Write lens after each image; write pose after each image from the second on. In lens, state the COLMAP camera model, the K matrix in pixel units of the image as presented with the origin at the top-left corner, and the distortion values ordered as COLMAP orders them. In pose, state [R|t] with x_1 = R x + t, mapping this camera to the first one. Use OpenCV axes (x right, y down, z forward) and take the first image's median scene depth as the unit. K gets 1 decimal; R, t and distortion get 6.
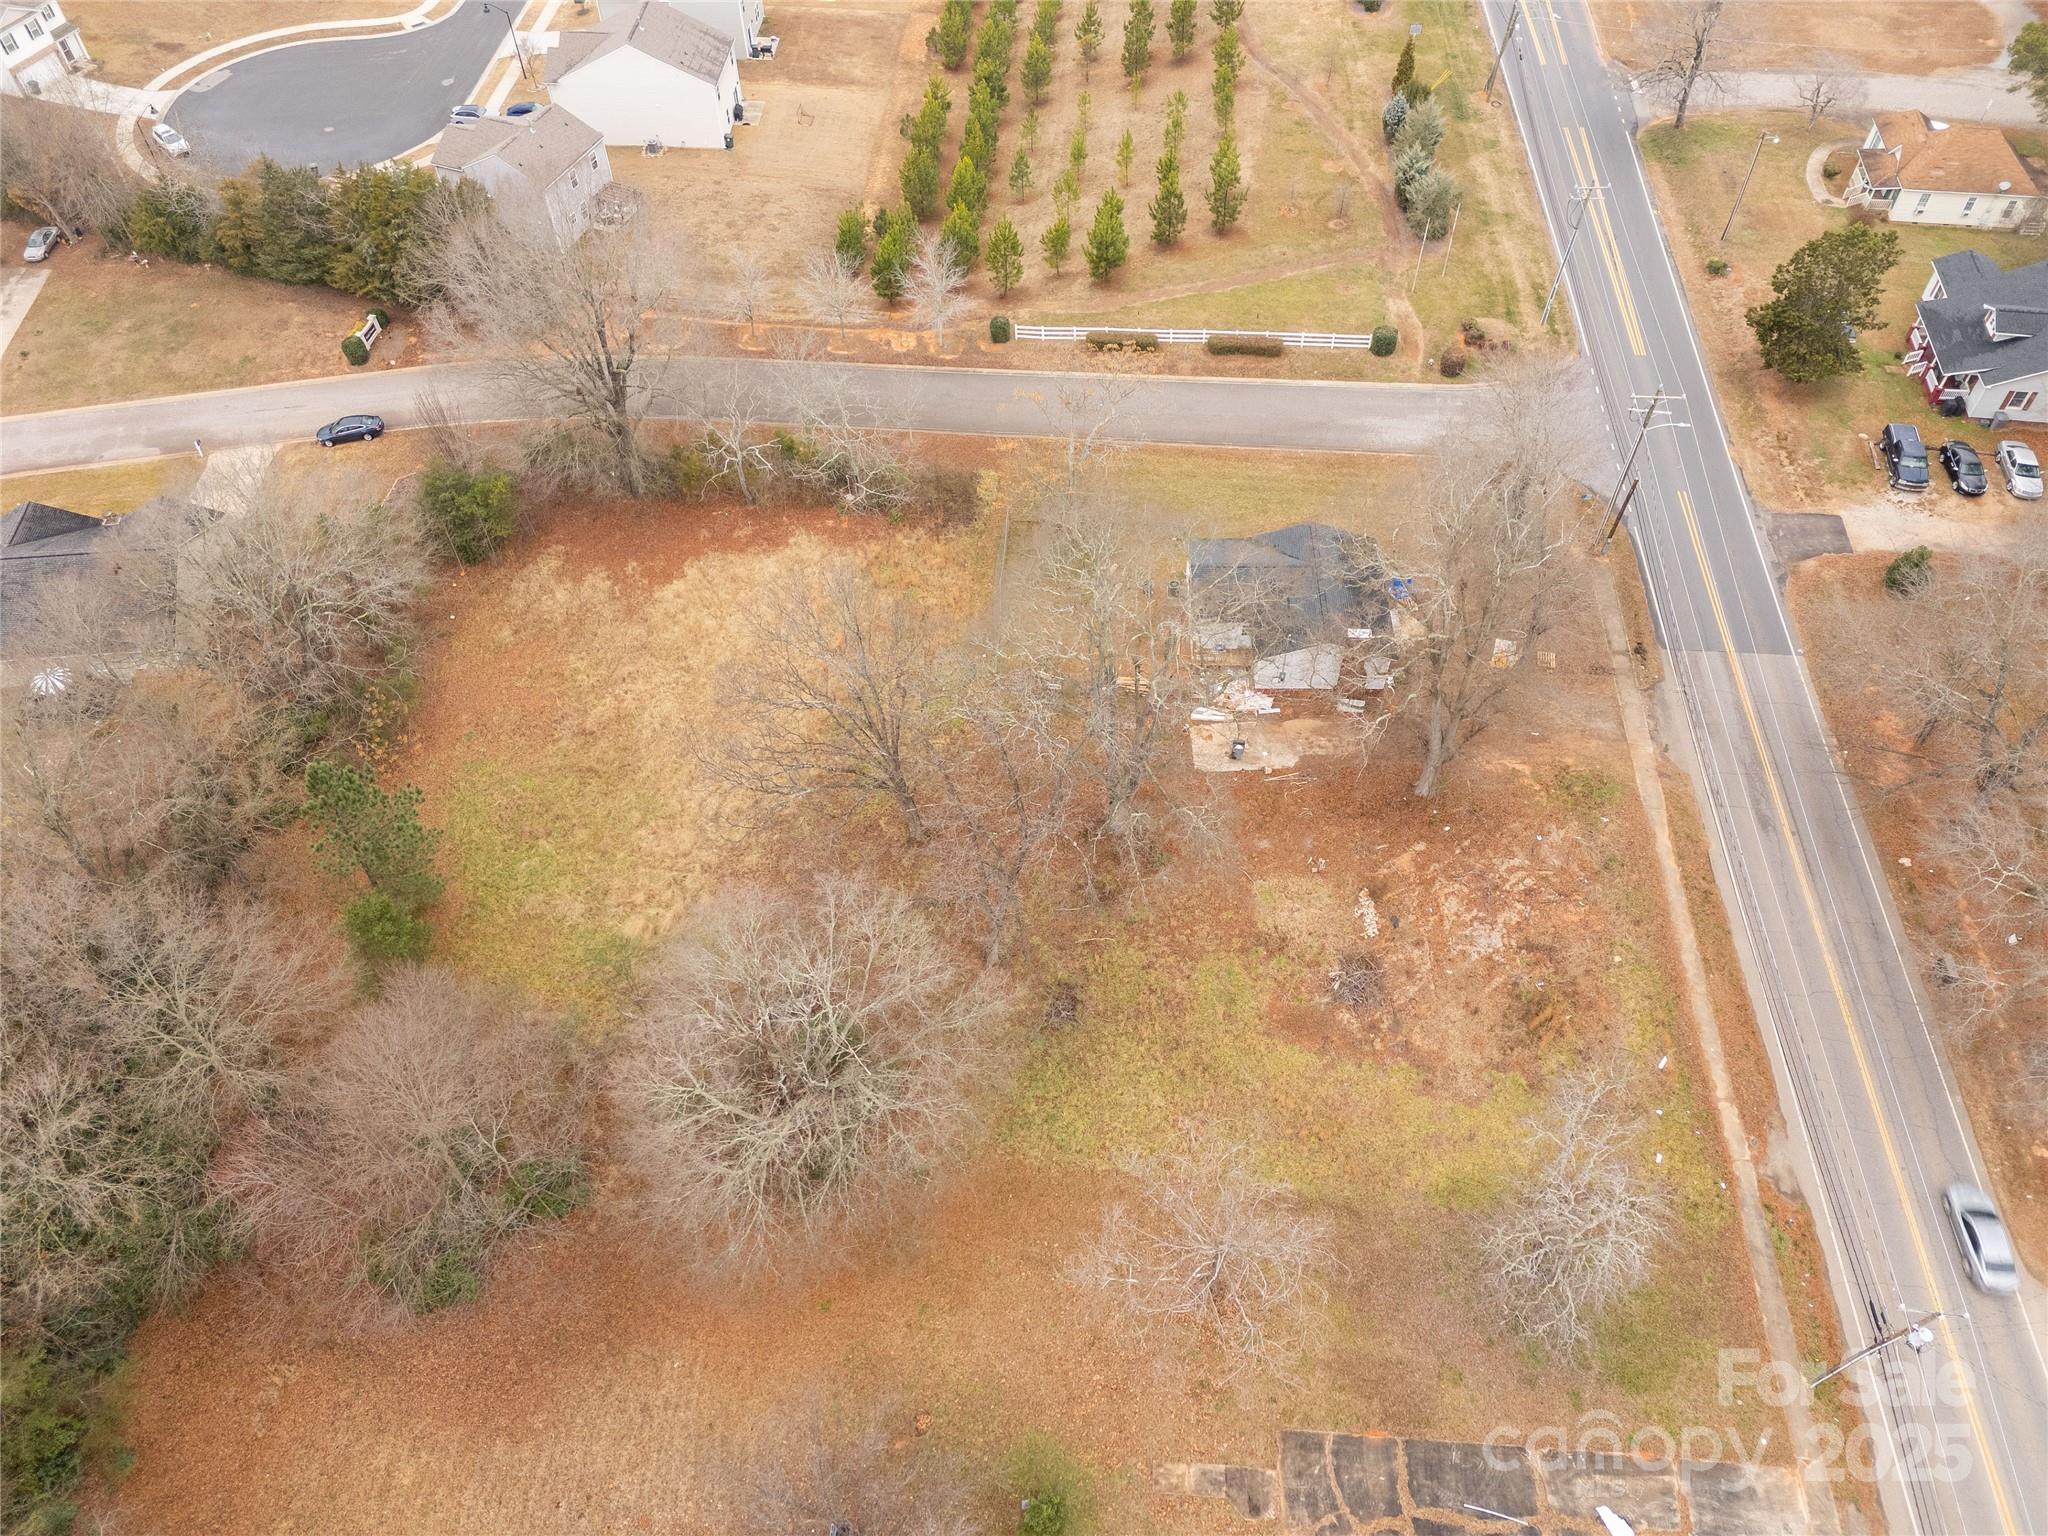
lens RADIAL K [[1495.5, 0, 1020.3], [0, 1495.5, 771.2], [0, 0, 1]] dist [0.081146, -0.069177]
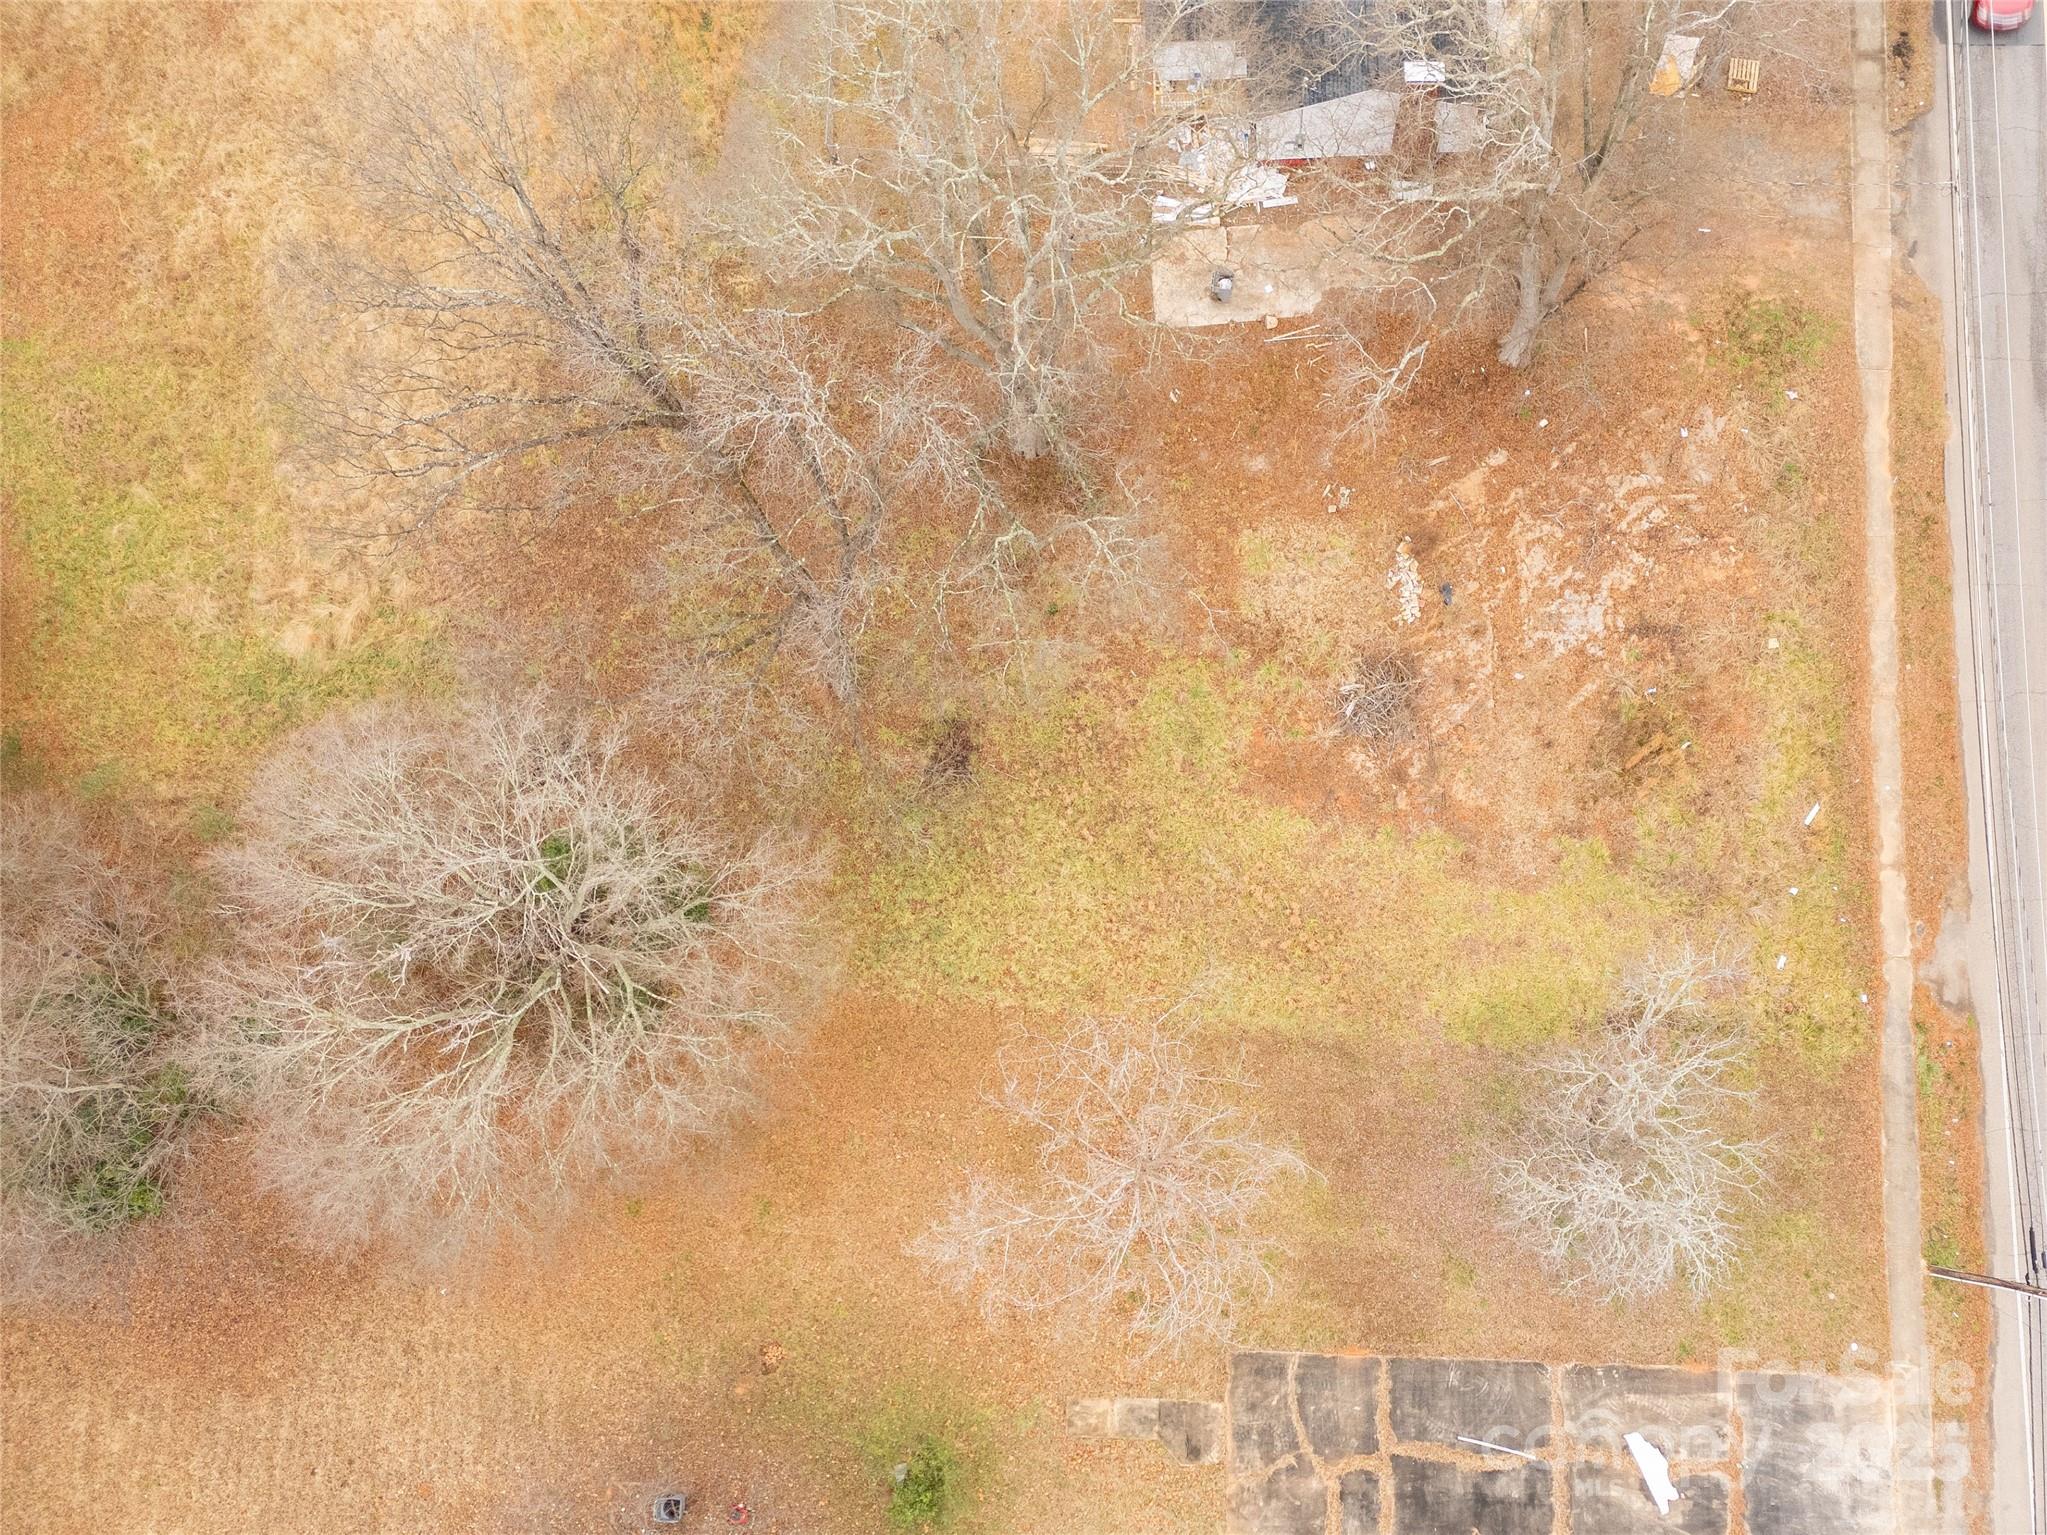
lens RADIAL K [[1555.3, 0, 1166.4], [0, 1555.3, 903.6], [0, 0, 1]] dist [0.070945, -0.051333]
pose [[0.998851, -0.047900, 0.001501, 0.125227], [0.040702, 0.864459, 0.501053, -0.137779], [-0.025298, -0.500416, 0.865415, 0.360561]]
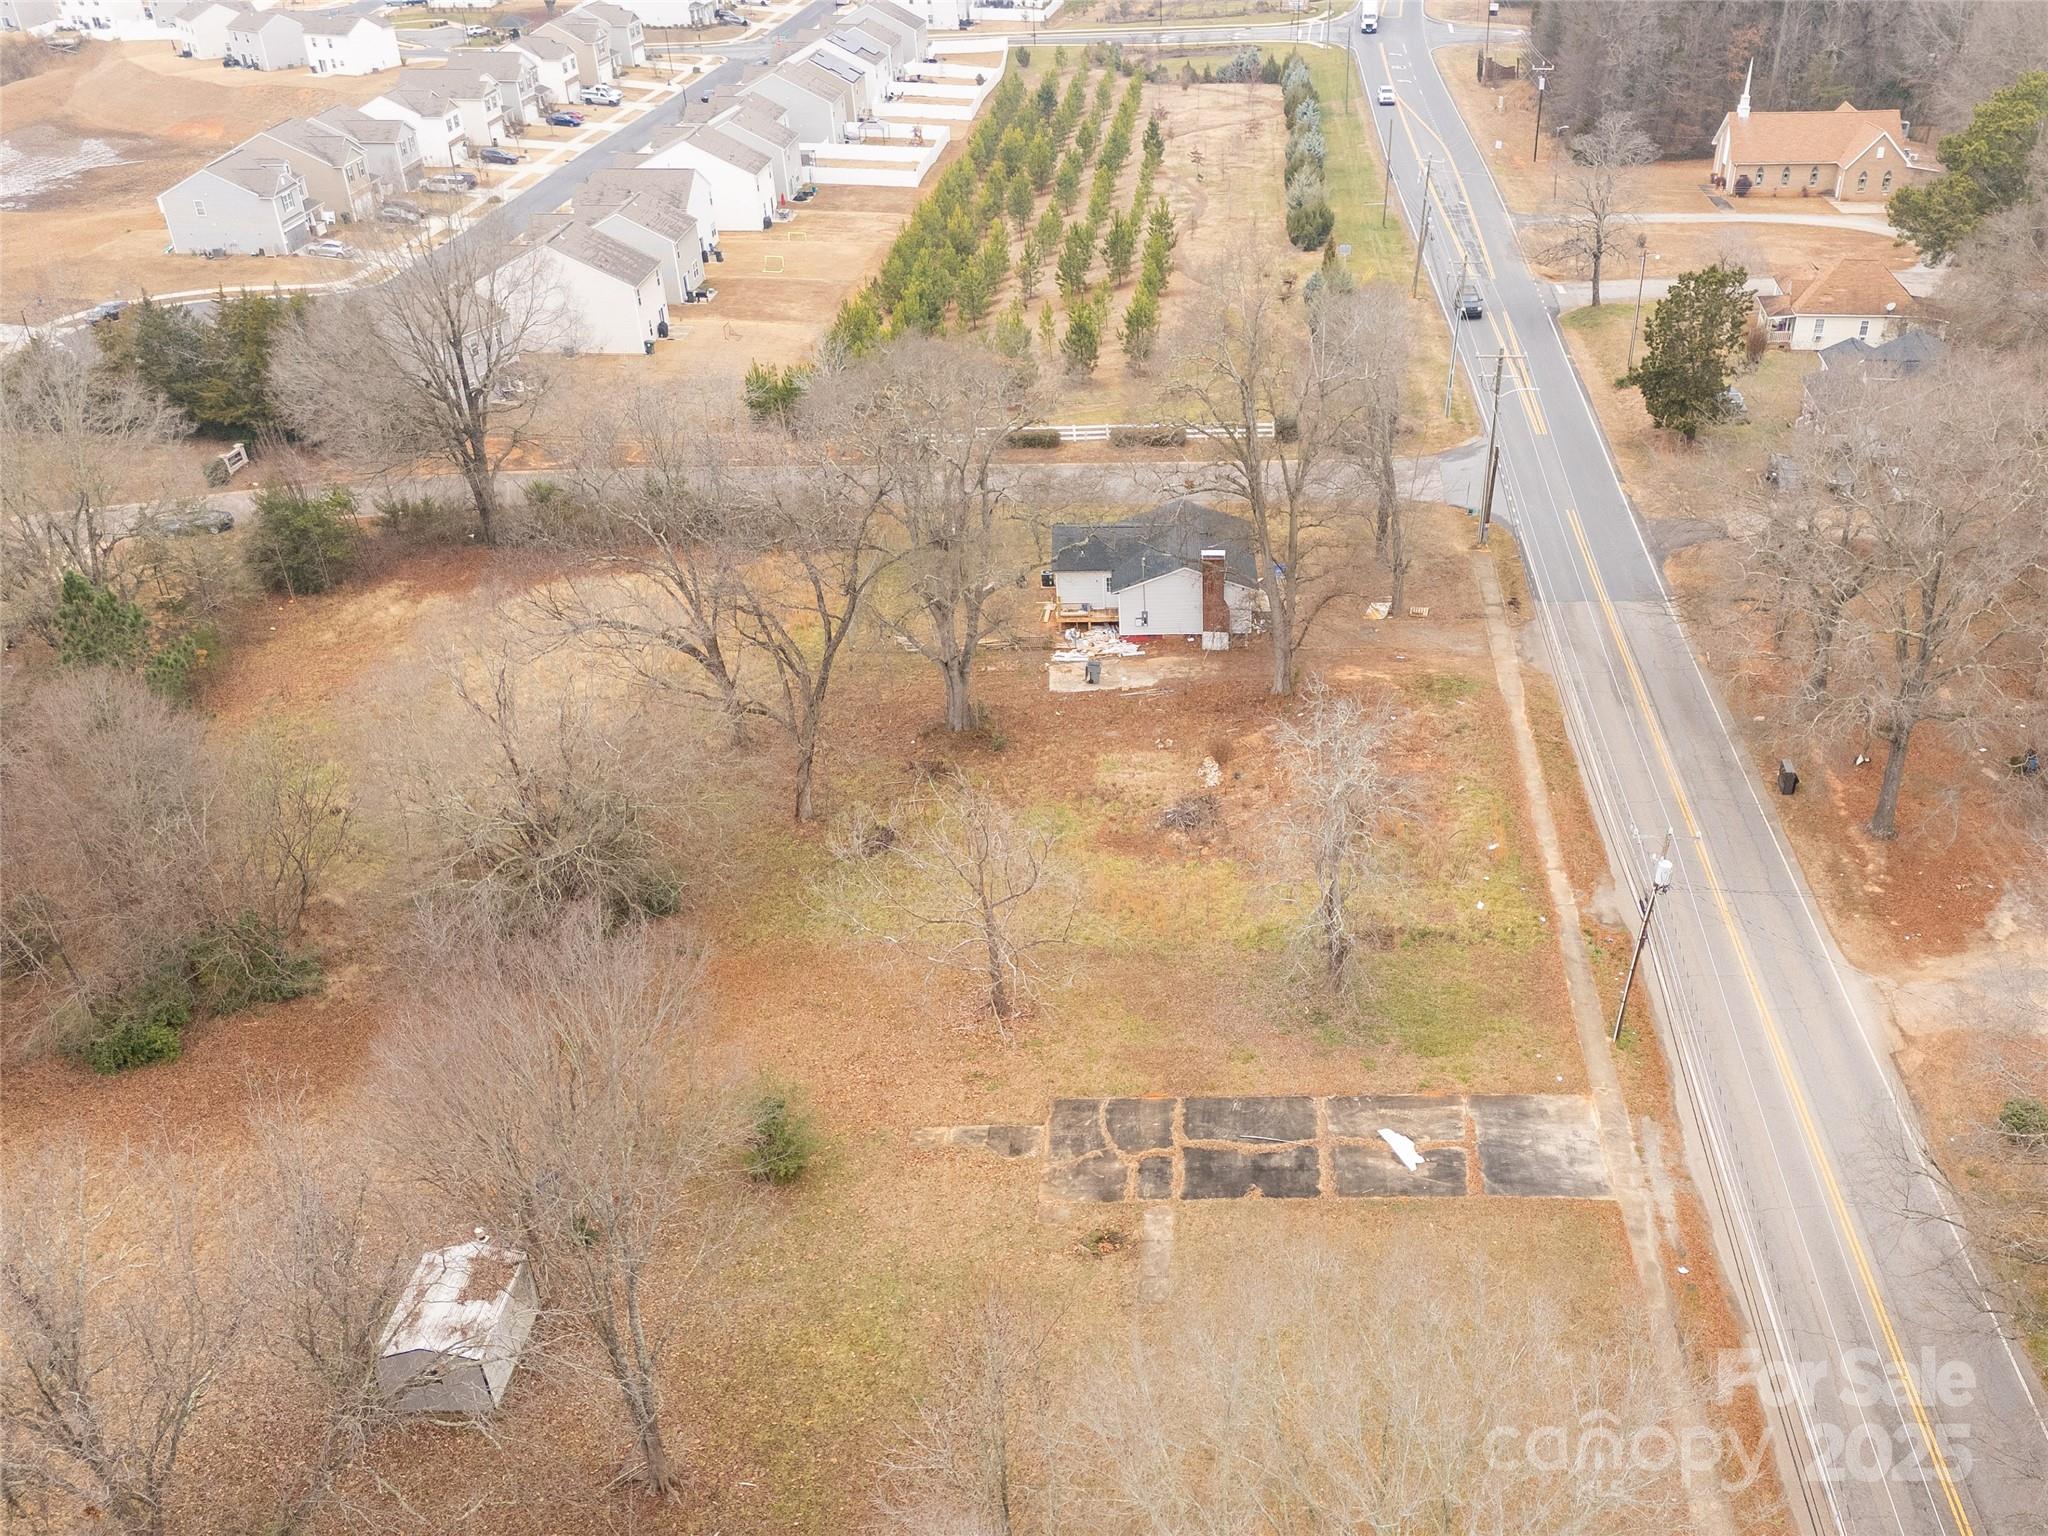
lens RADIAL K [[1853.9, 0, 1183.0], [0, 1853.9, 937.2], [0, 0, 1]] dist [0.126615, -0.167778]
pose [[0.999075, -0.017841, 0.039123, 0.175605], [0.028543, 0.955658, -0.293091, 0.570077], [-0.032159, 0.293937, 0.955284, -0.096285]]
